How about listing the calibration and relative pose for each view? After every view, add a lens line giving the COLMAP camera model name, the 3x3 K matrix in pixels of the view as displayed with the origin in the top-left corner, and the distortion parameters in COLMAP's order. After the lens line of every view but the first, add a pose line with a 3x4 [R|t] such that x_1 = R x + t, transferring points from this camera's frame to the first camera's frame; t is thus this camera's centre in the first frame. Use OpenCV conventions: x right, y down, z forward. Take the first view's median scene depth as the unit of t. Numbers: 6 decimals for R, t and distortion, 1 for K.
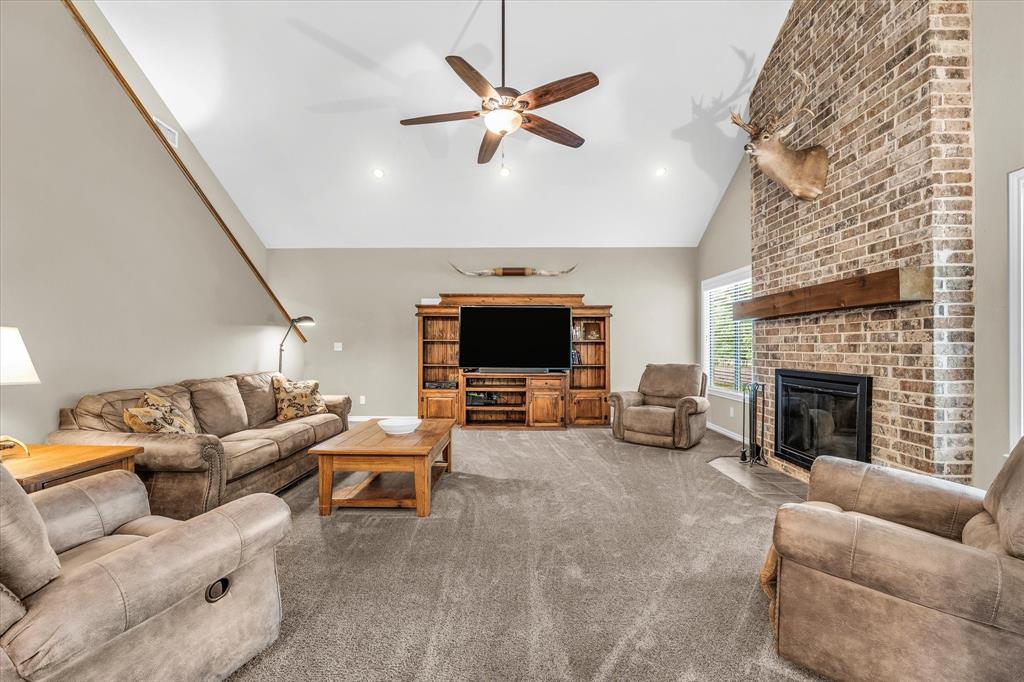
lens RADIAL K [[430.6, 0, 509.9], [0, 430.6, 344.6], [0, 0, 1]] dist [-0.011030, 0.000364]
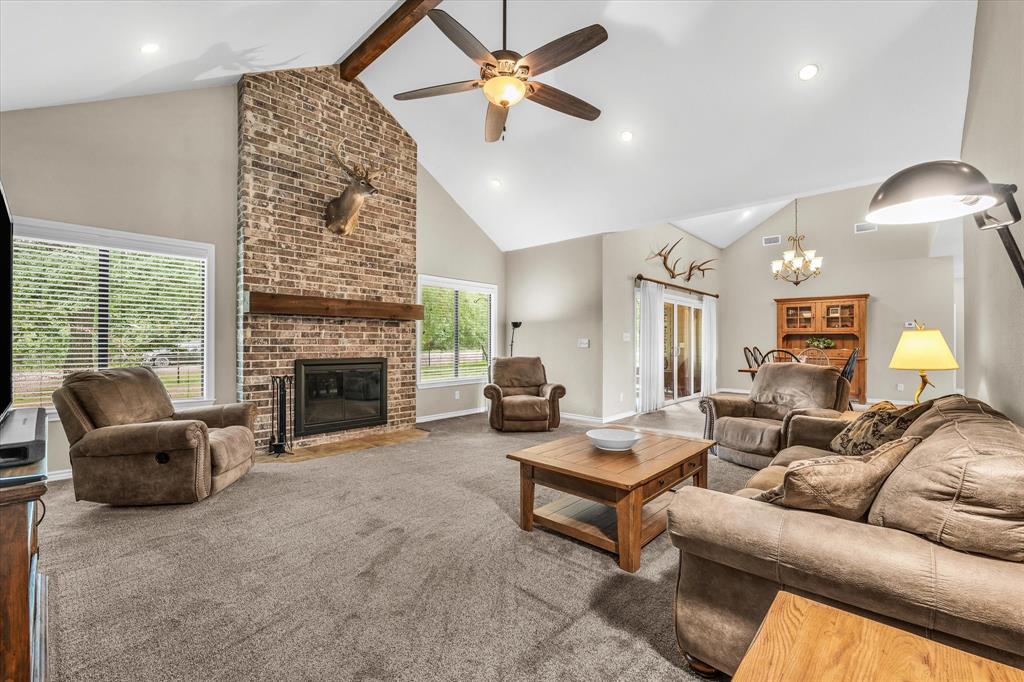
lens RADIAL K [[430.6, 0, 514.7], [0, 430.6, 342.4], [0, 0, 1]] dist [-0.011030, 0.000364]
pose [[-0.747732, -0.001790, 0.663998, -0.755414], [-0.006959, 0.999963, -0.005141, 0.015347], [-0.663964, -0.008465, -0.747717, 1.959425]]
